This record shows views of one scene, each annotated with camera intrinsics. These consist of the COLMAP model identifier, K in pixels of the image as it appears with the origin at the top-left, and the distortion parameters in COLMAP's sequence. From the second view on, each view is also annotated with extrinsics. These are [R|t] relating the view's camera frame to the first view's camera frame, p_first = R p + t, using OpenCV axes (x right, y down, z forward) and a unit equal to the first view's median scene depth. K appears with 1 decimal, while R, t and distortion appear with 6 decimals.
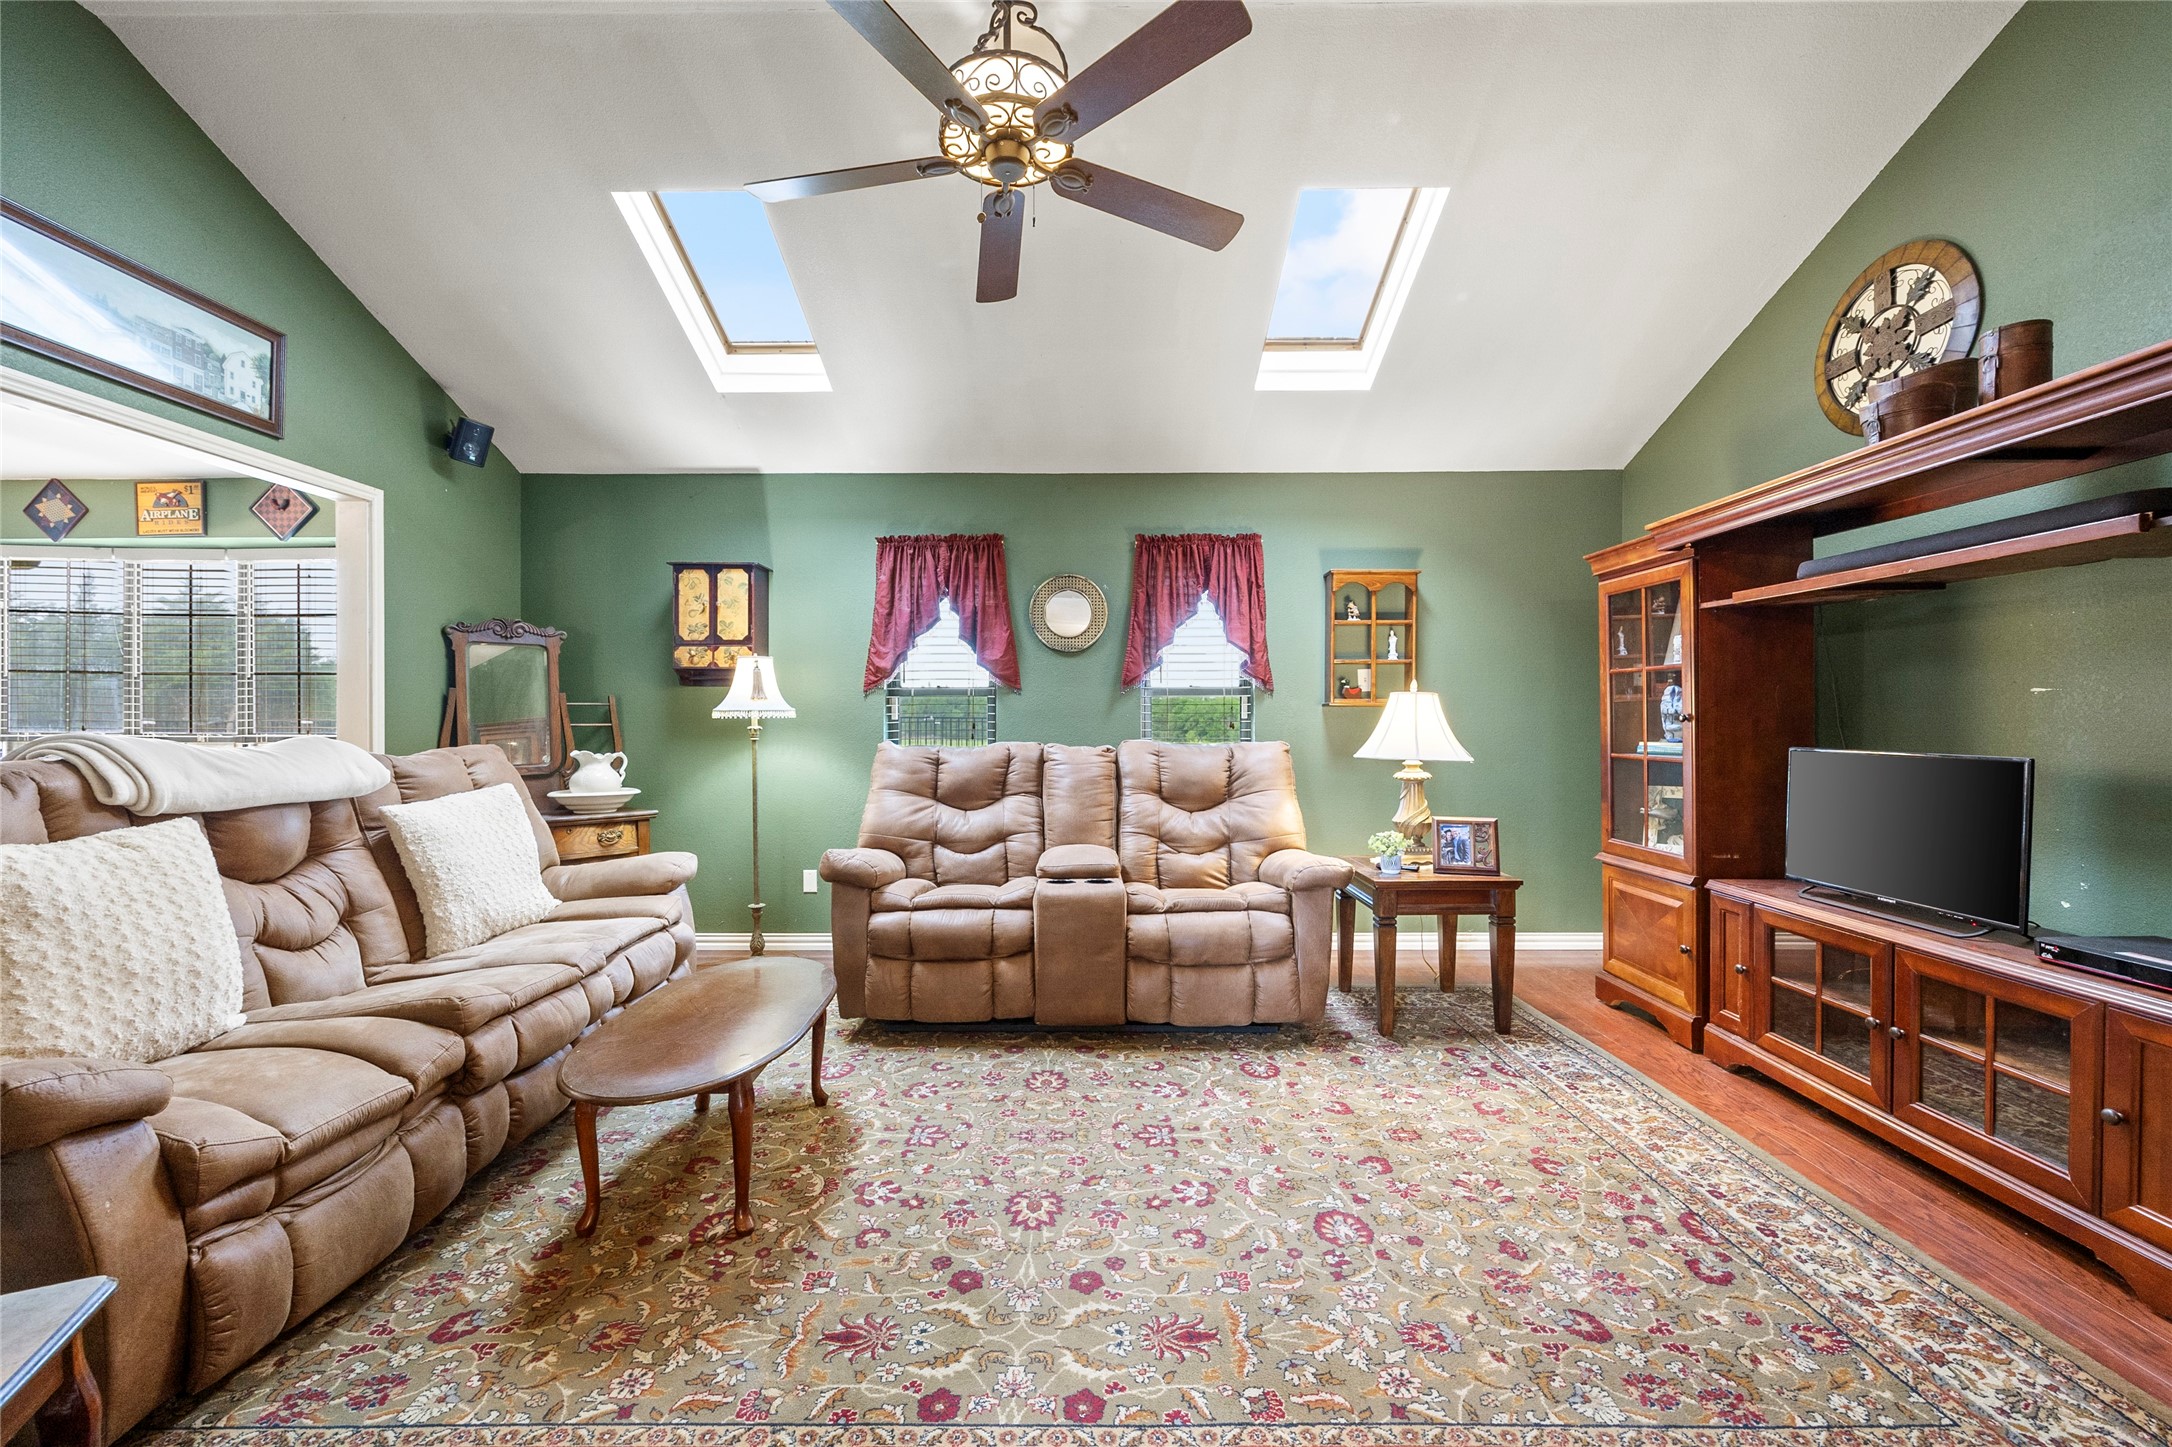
lens RADIAL K [[880.0, 0, 1062.8], [0, 880.0, 725.1], [0, 0, 1]] dist [-0.001727, 0.000347]
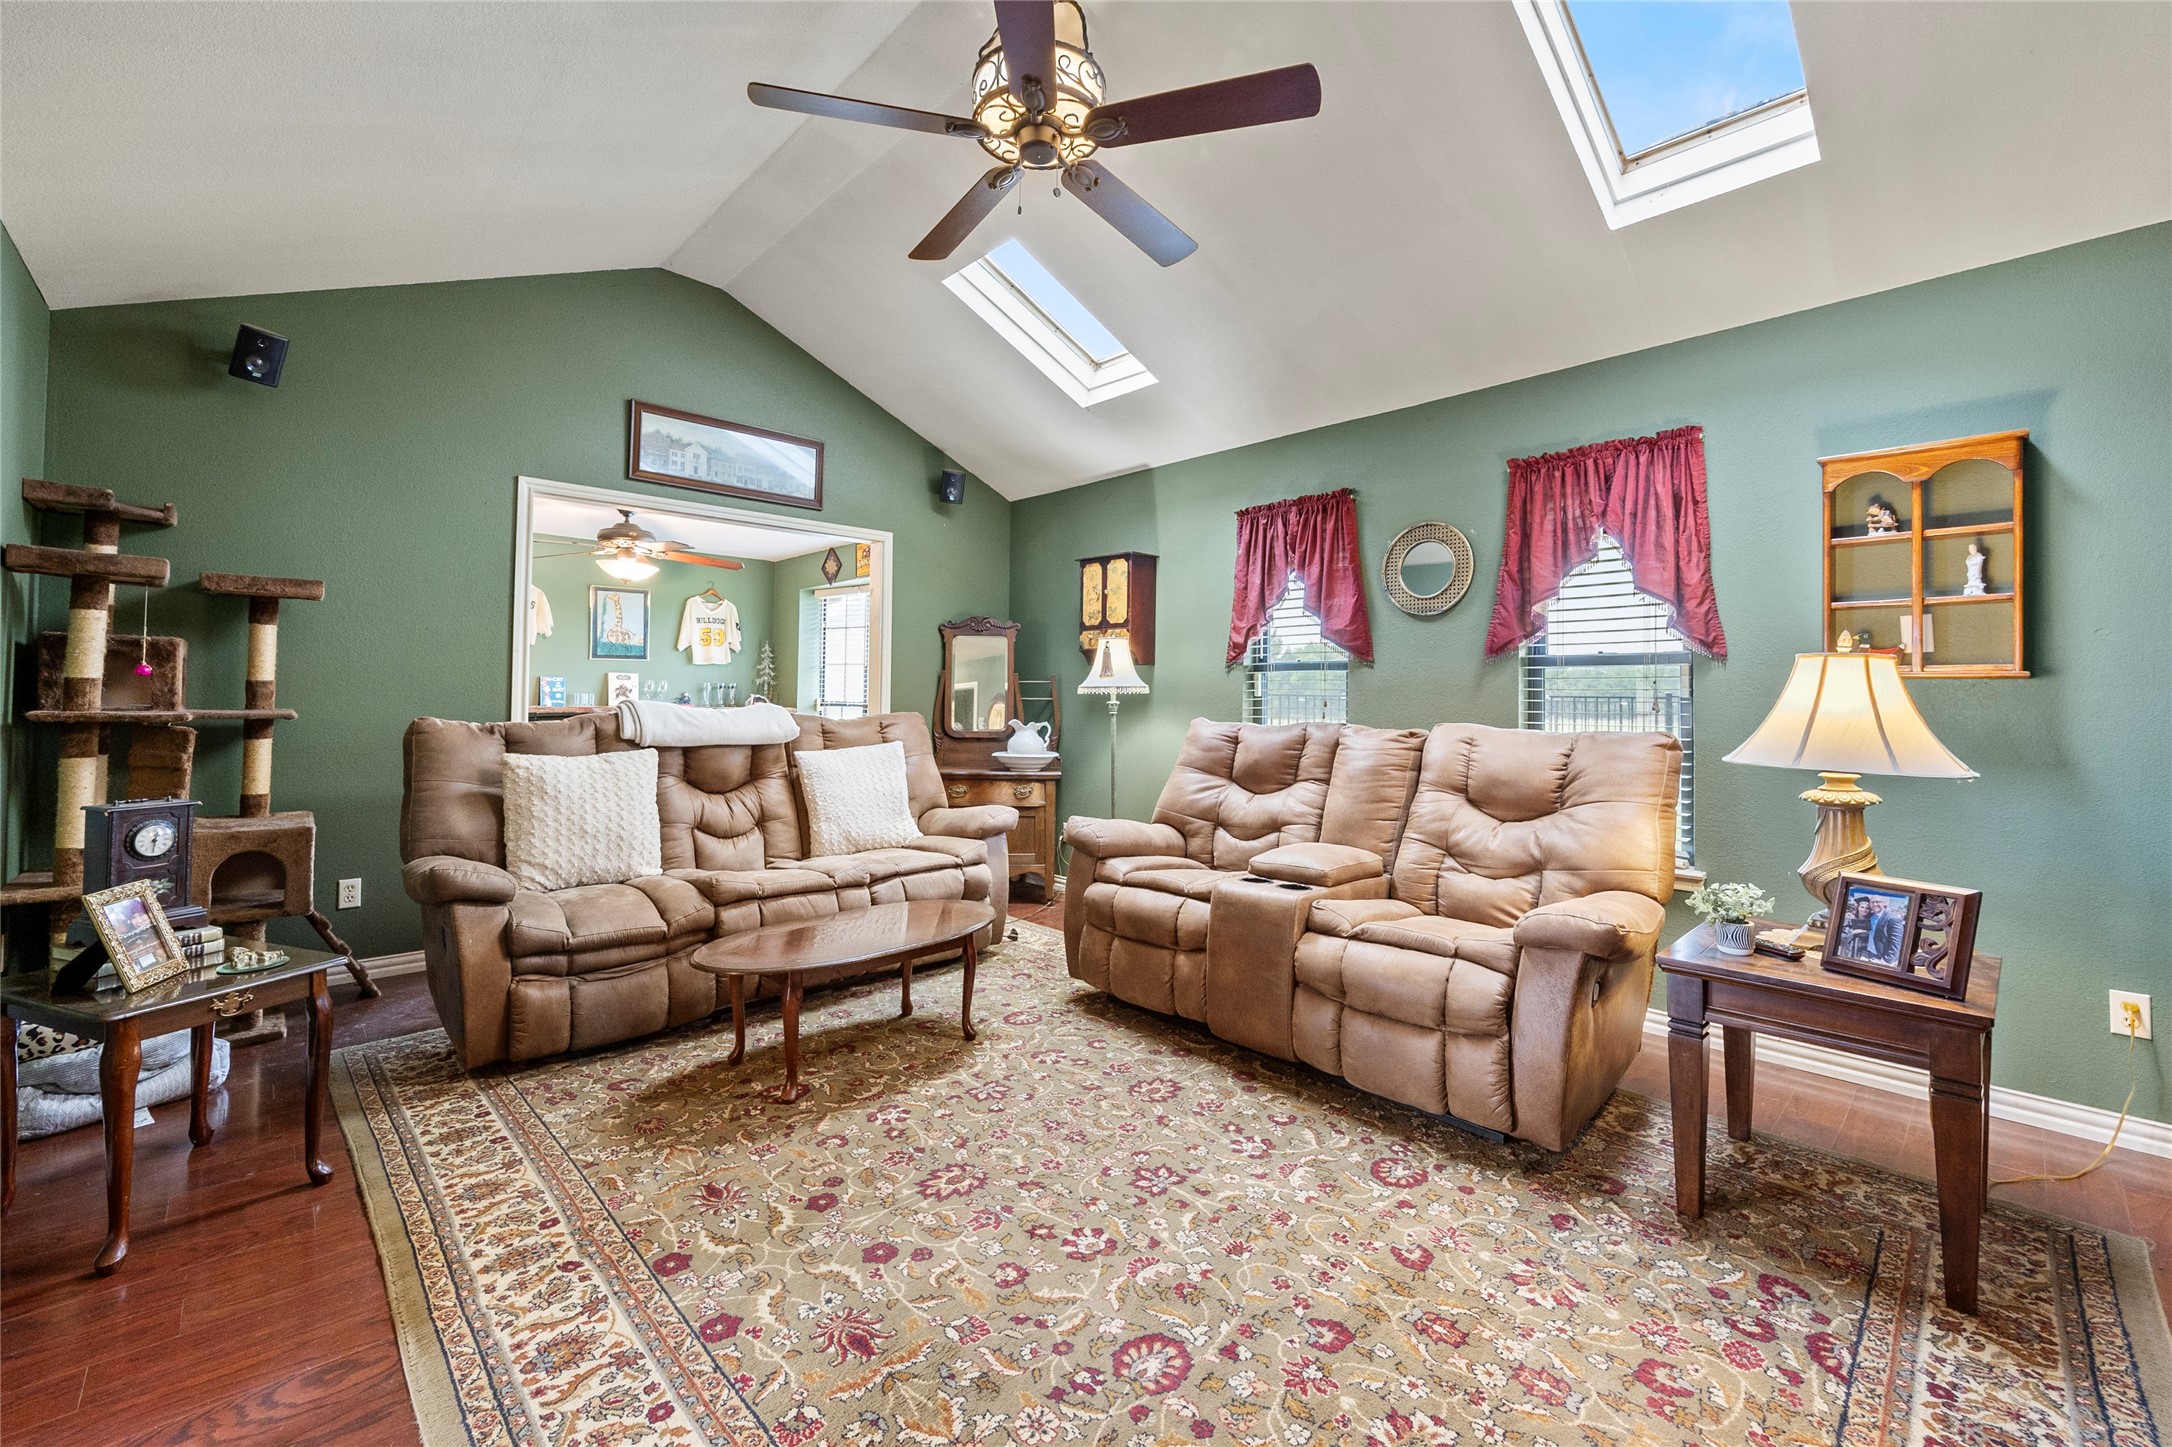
lens RADIAL K [[880.0, 0, 1049.3], [0, 880.0, 675.2], [0, 0, 1]] dist [-0.001727, 0.000347]
pose [[0.687787, -0.010736, -0.725834, 0.553151], [-0.011940, 0.999588, -0.026100, -0.001701], [0.725815, 0.026618, 0.687375, 0.267215]]
